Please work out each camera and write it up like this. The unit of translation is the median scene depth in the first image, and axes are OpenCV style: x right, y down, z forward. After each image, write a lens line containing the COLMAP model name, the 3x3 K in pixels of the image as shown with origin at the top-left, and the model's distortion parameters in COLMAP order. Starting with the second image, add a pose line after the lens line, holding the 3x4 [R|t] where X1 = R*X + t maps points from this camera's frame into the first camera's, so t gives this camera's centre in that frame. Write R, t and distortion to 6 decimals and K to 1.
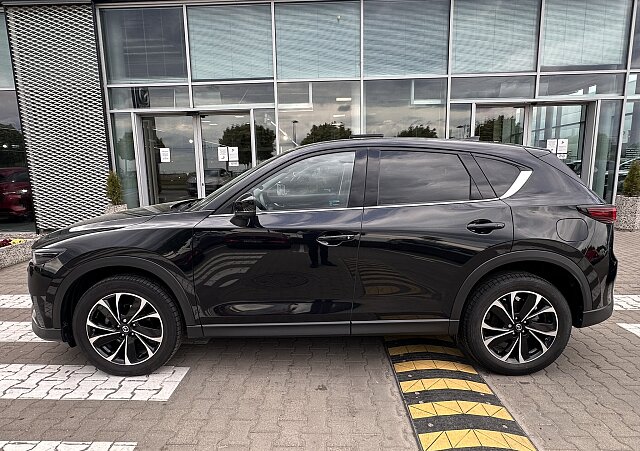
lens RADIAL K [[371.0, 0, 320.0], [0, 371.0, 225.5], [0, 0, 1]] dist [-0.001651, 0.000160]
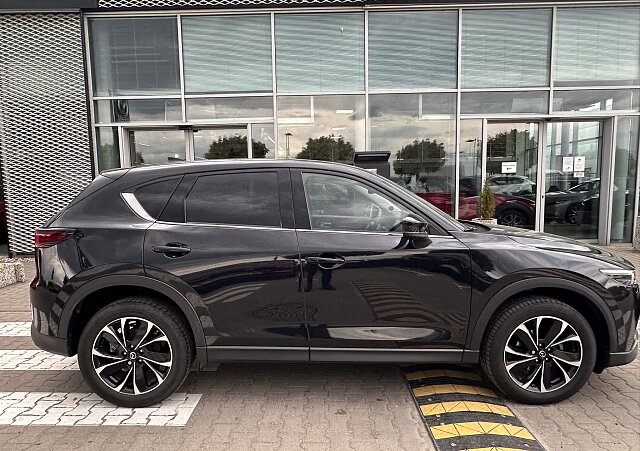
lens RADIAL K [[422.1, 0, 320.0], [0, 422.1, 225.5], [0, 0, 1]] dist [-0.000964, -0.000923]
pose [[0.999840, -0.000074, 0.017889, -0.041468], [0.001080, 0.998420, -0.056187, 0.003944], [-0.017856, 0.056198, 0.998260, -0.083489]]
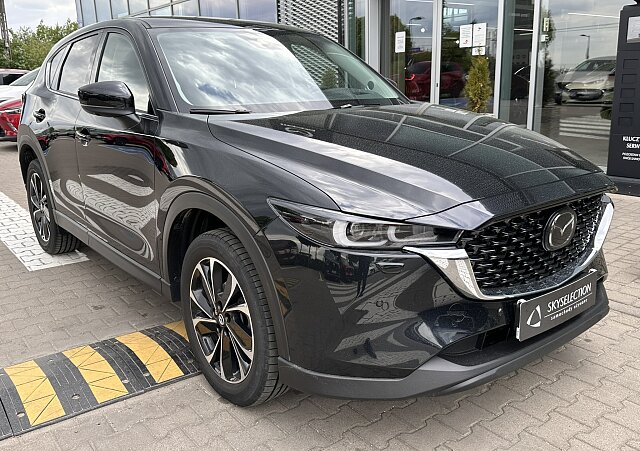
lens RADIAL K [[590.5, 0, 320.0], [0, 590.5, 225.5], [0, 0, 1]] dist [0.002120, 0.001486]
pose [[0.625354, 0.190438, -0.756747, 0.798758], [-0.105232, 0.981486, 0.160034, -0.019404], [0.773213, -0.020444, 0.633816, 0.307585]]
